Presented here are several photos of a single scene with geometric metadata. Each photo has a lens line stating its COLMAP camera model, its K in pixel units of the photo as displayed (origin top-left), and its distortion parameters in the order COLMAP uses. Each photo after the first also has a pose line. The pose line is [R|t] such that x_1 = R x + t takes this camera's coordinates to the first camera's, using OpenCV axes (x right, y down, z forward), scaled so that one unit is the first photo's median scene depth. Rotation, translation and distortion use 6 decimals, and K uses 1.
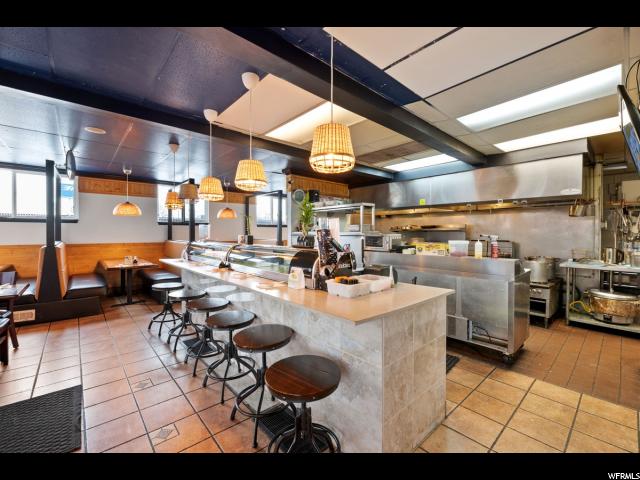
lens RADIAL K [[269.7, 0, 320.9], [0, 269.7, 239.3], [0, 0, 1]] dist [-0.002095, -0.000137]
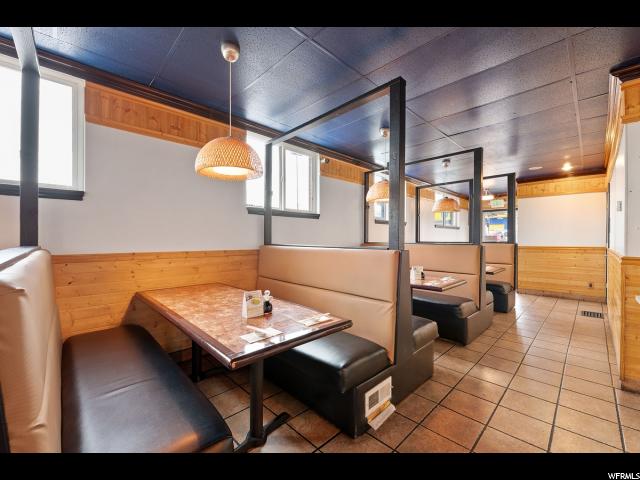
lens RADIAL K [[263.3, 0, 314.2], [0, 263.3, 243.1], [0, 0, 1]] dist [-0.008178, -0.000707]
pose [[0.999024, -0.001724, 0.044131, -0.561367], [0.002199, 0.999940, -0.010732, 0.005681], [-0.044109, 0.010819, 0.998968, 0.581940]]
